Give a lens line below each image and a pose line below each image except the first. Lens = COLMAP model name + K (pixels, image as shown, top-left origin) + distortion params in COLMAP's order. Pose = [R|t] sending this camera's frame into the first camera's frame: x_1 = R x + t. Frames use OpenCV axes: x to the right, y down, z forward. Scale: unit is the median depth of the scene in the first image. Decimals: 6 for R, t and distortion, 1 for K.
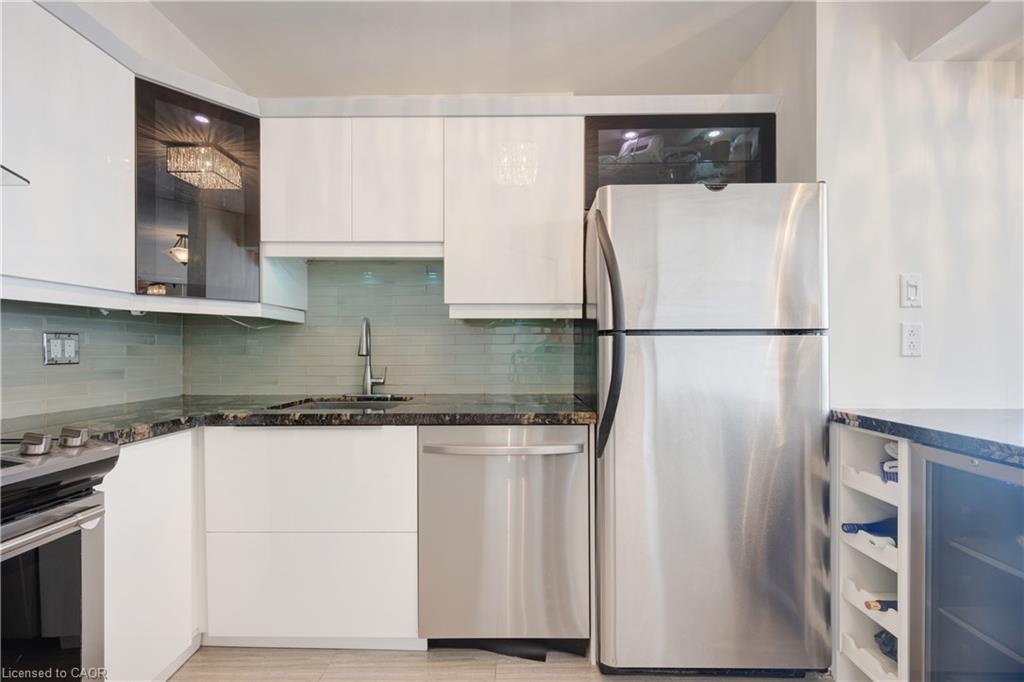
lens RADIAL K [[407.7, 0, 513.6], [0, 407.7, 347.3], [0, 0, 1]] dist [-0.000928, 0.000007]
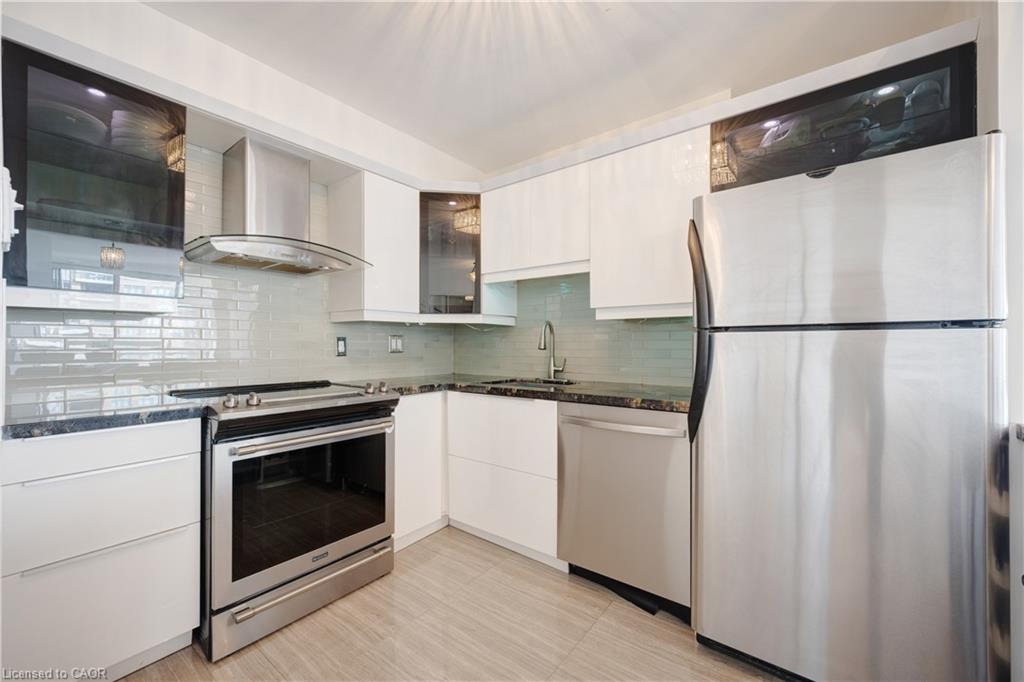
lens RADIAL K [[405.2, 0, 512.0], [0, 405.2, 339.5], [0, 0, 1]] dist [0.000834, 0.000192]
pose [[0.796620, -0.005745, -0.604453, 0.451832], [0.001691, 0.999972, -0.007276, -0.003157], [0.604478, 0.004774, 0.796607, -0.162741]]
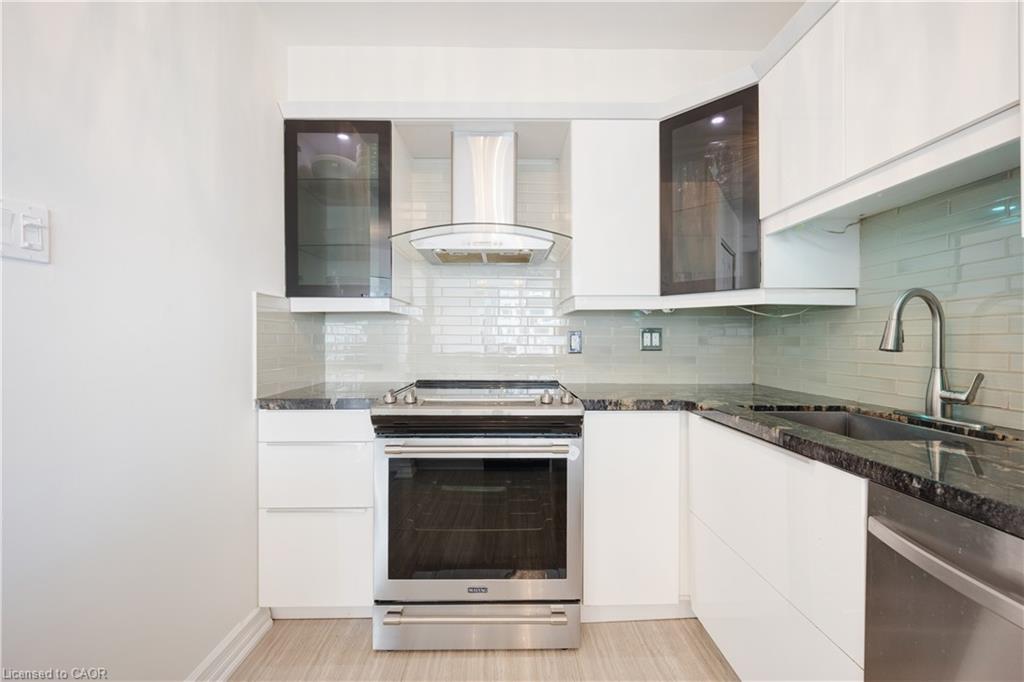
lens RADIAL K [[405.2, 0, 512.0], [0, 405.2, 339.5], [0, 0, 1]] dist [0.000834, 0.000192]
pose [[0.032245, 0.002226, -0.999478, 0.293728], [0.003695, 0.999990, 0.002346, -0.000920], [0.999473, -0.003768, 0.032236, 0.492665]]
